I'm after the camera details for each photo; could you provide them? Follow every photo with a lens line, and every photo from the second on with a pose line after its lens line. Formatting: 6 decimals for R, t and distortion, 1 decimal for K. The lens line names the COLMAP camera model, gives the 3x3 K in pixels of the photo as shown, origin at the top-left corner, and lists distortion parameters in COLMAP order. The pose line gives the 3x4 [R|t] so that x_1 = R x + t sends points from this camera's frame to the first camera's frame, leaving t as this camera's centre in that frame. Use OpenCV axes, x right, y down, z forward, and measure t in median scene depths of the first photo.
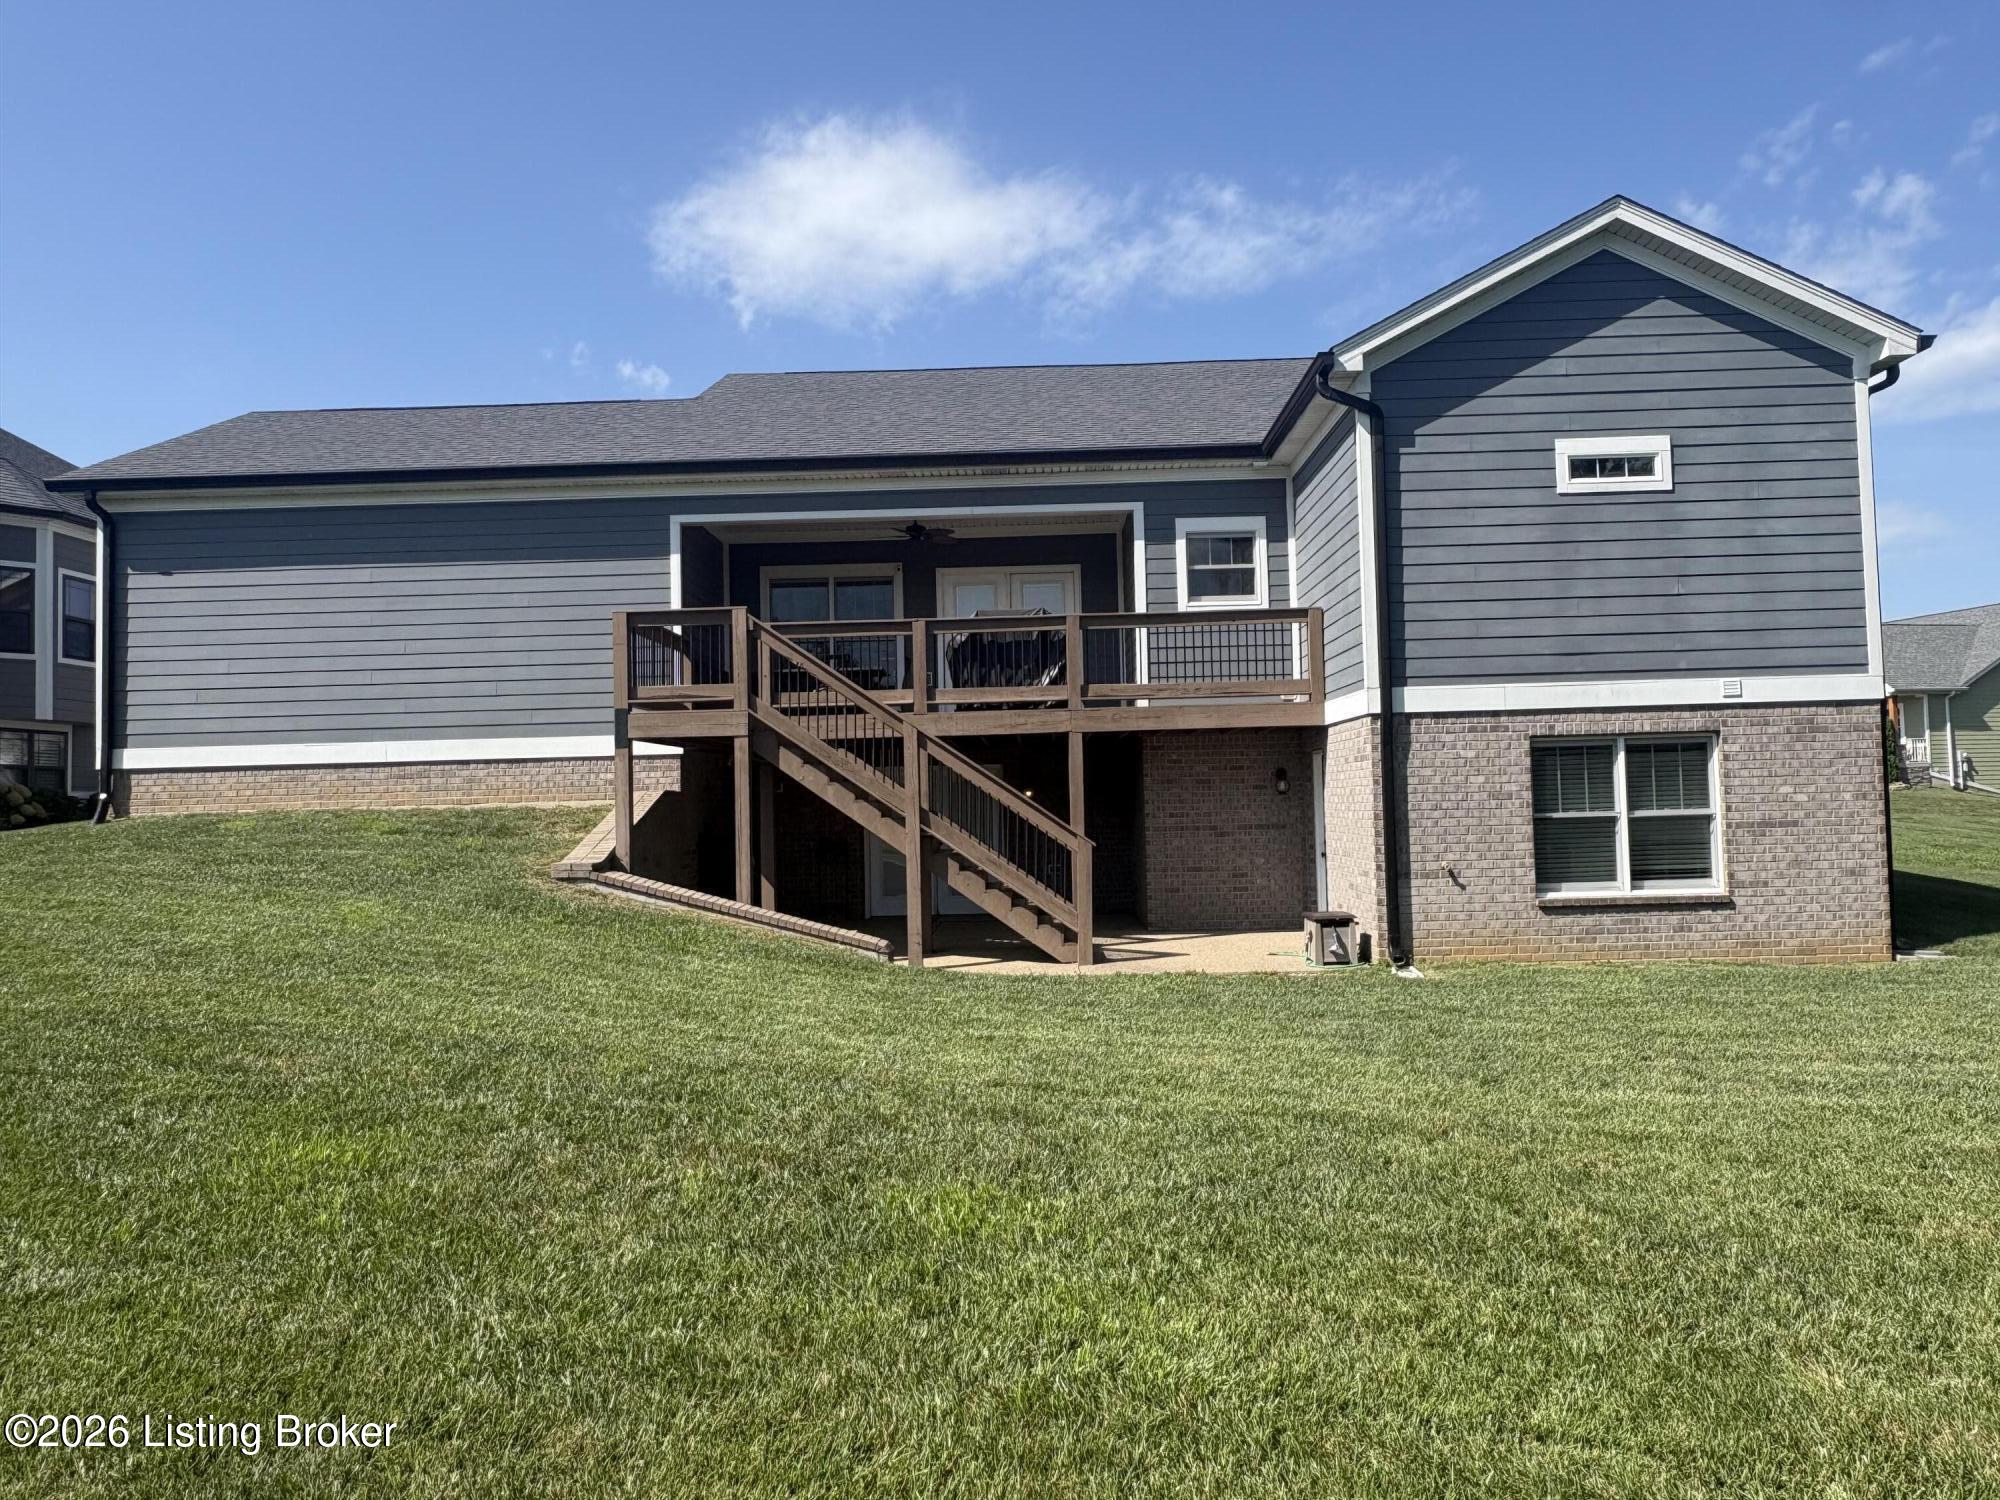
lens RADIAL K [[1292.5, 0, 1000.0], [0, 1292.5, 750.0], [0, 0, 1]] dist [-0.004351, 0.027759]
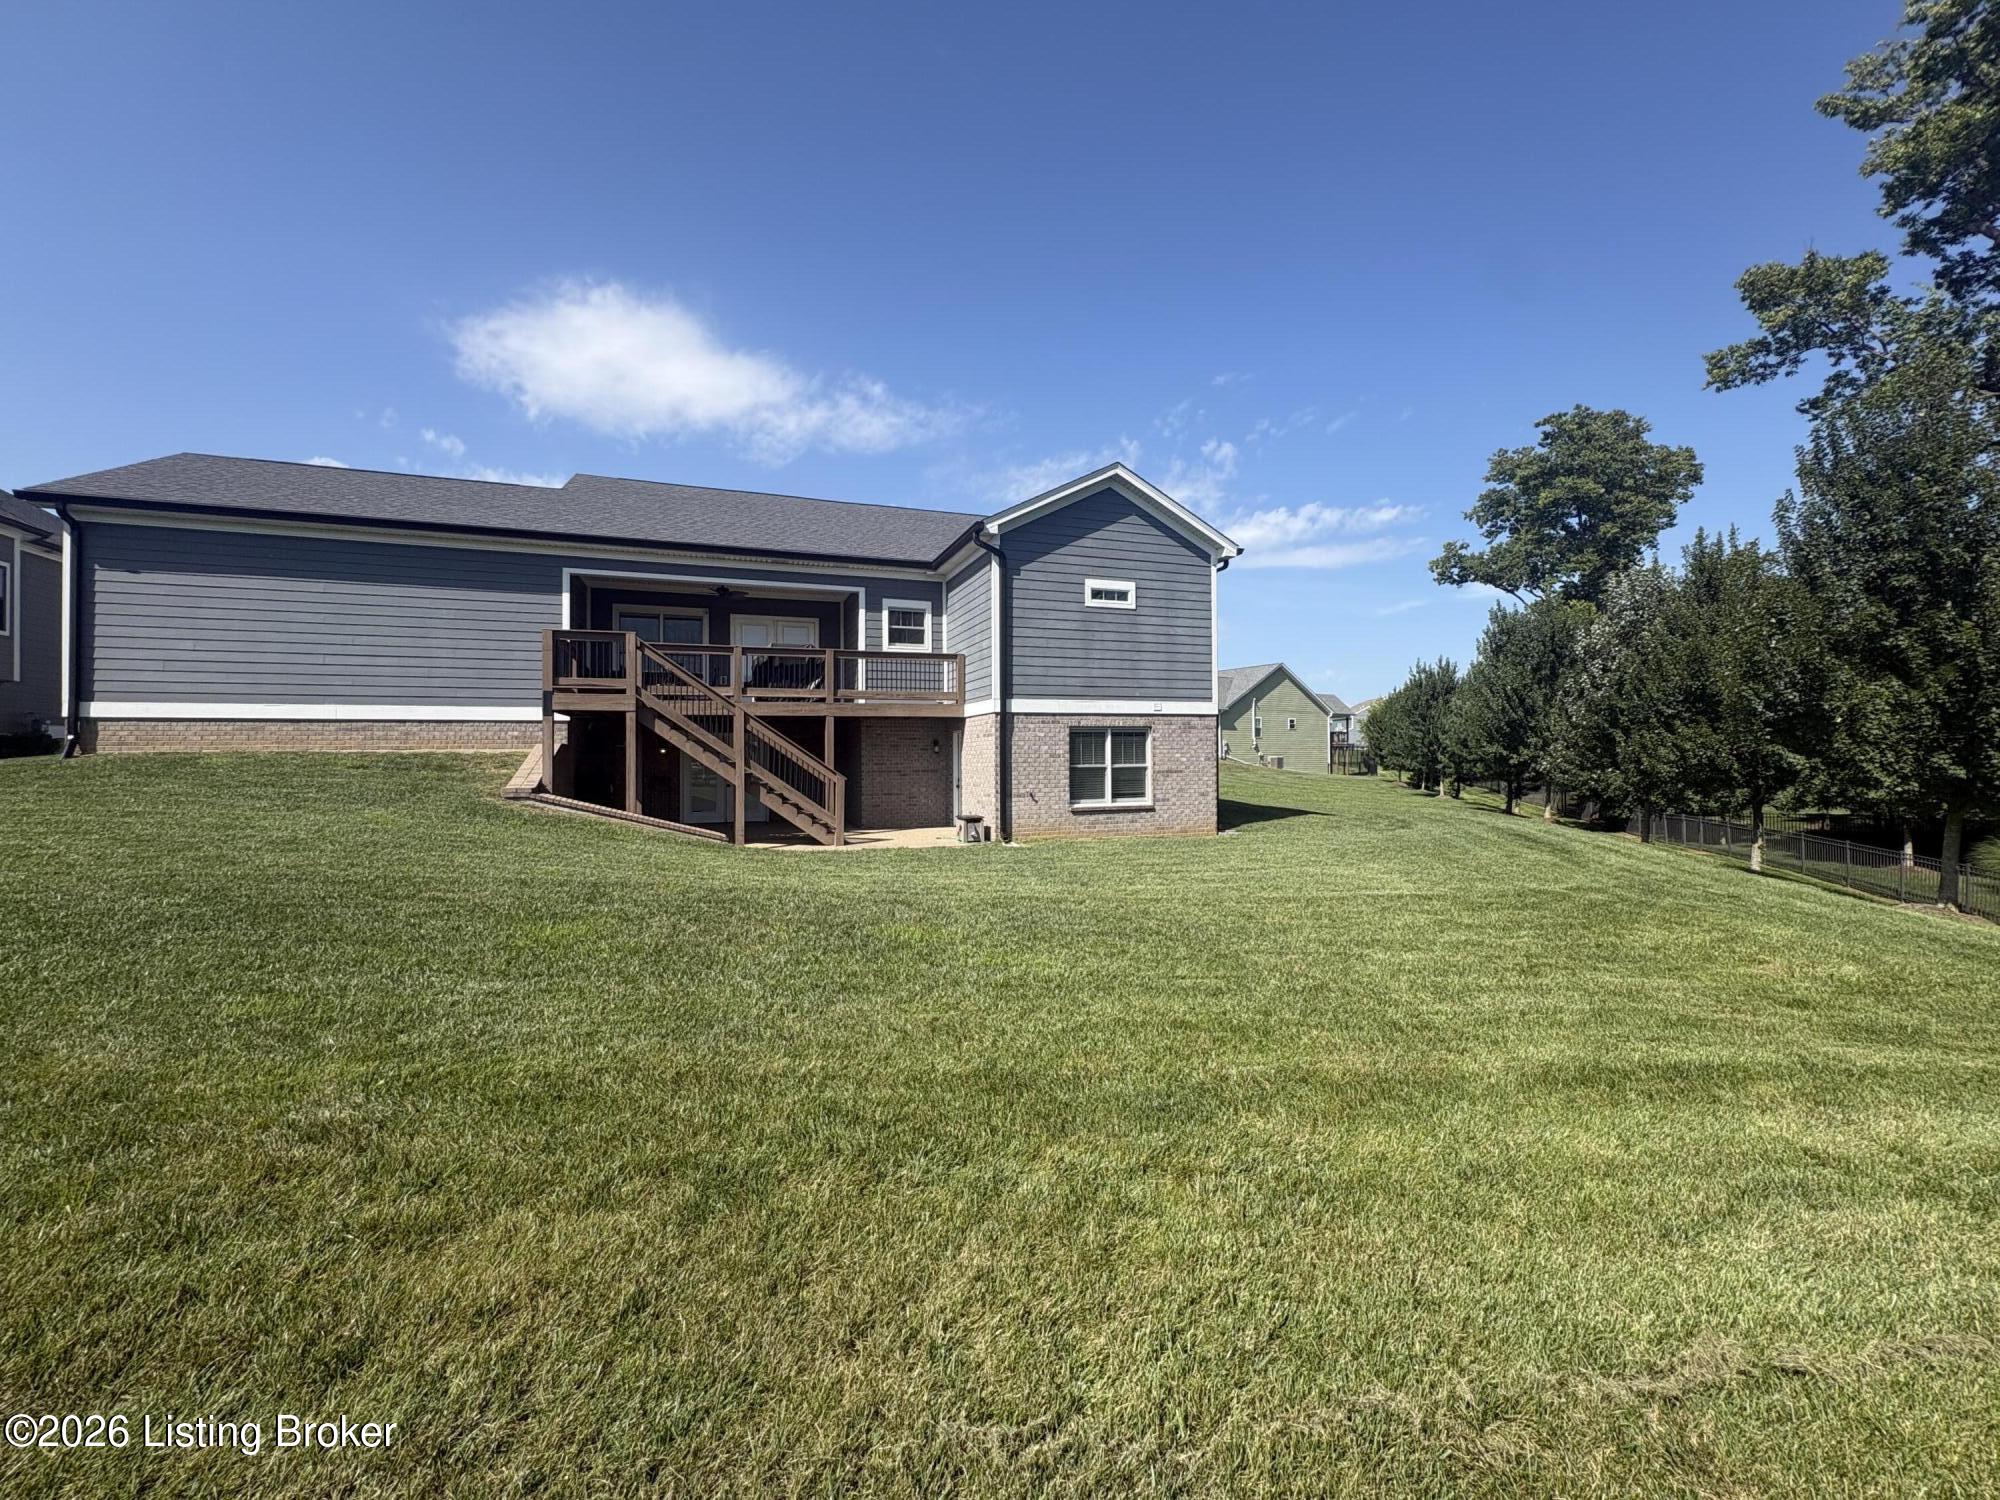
lens RADIAL K [[800.9, 0, 1000.0], [0, 800.9, 750.0], [0, 0, 1]] dist [0.028602, -0.000152]
pose [[0.939527, 0.021517, 0.341799, -0.097677], [-0.029774, 0.999377, 0.018929, 0.004705], [-0.341179, -0.027961, 0.939582, -0.112630]]
